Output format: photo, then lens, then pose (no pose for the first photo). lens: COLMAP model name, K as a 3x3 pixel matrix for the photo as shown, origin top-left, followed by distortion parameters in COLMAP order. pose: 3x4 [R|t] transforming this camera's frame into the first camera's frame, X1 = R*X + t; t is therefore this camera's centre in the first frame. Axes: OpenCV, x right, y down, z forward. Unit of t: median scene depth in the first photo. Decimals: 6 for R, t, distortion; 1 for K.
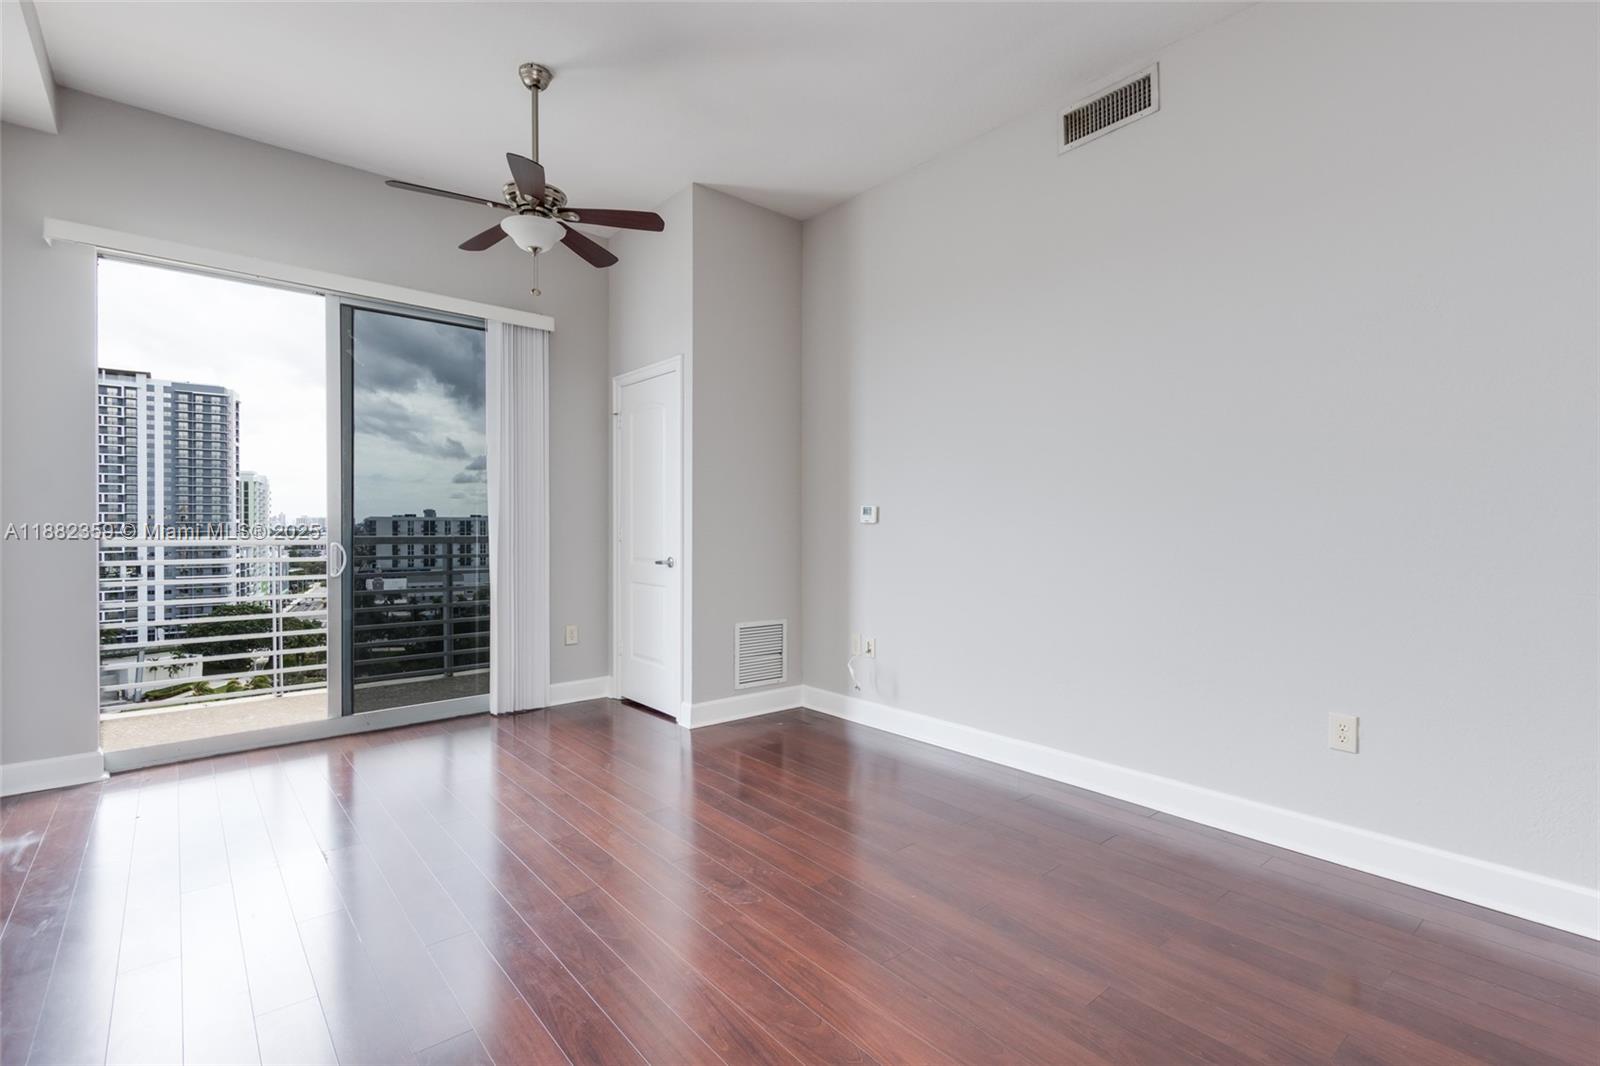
lens RADIAL K [[733.0, 0, 801.1], [0, 733.0, 538.0], [0, 0, 1]] dist [0.001773, 0.000216]
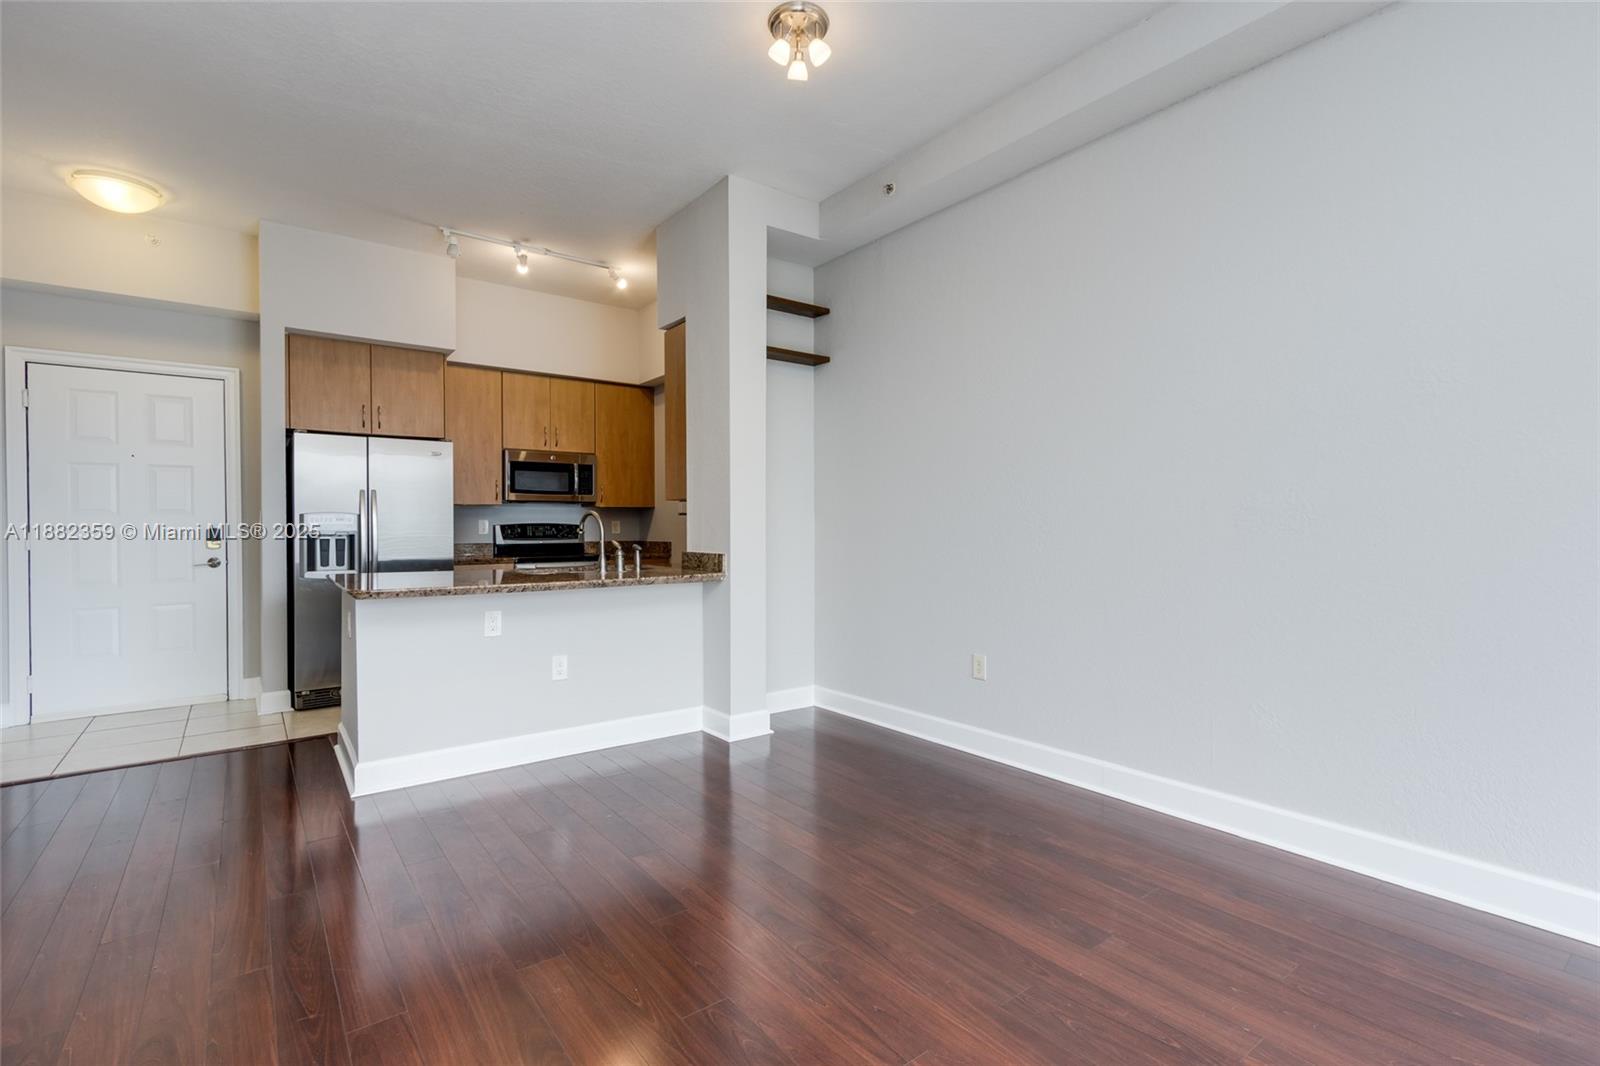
lens RADIAL K [[733.0, 0, 807.5], [0, 733.0, 523.8], [0, 0, 1]] dist [0.001773, 0.000216]
pose [[-0.998724, -0.001574, 0.050472, -0.017254], [-0.000890, 0.999908, 0.013571, -0.017249], [-0.050489, 0.013509, -0.998633, 0.815601]]
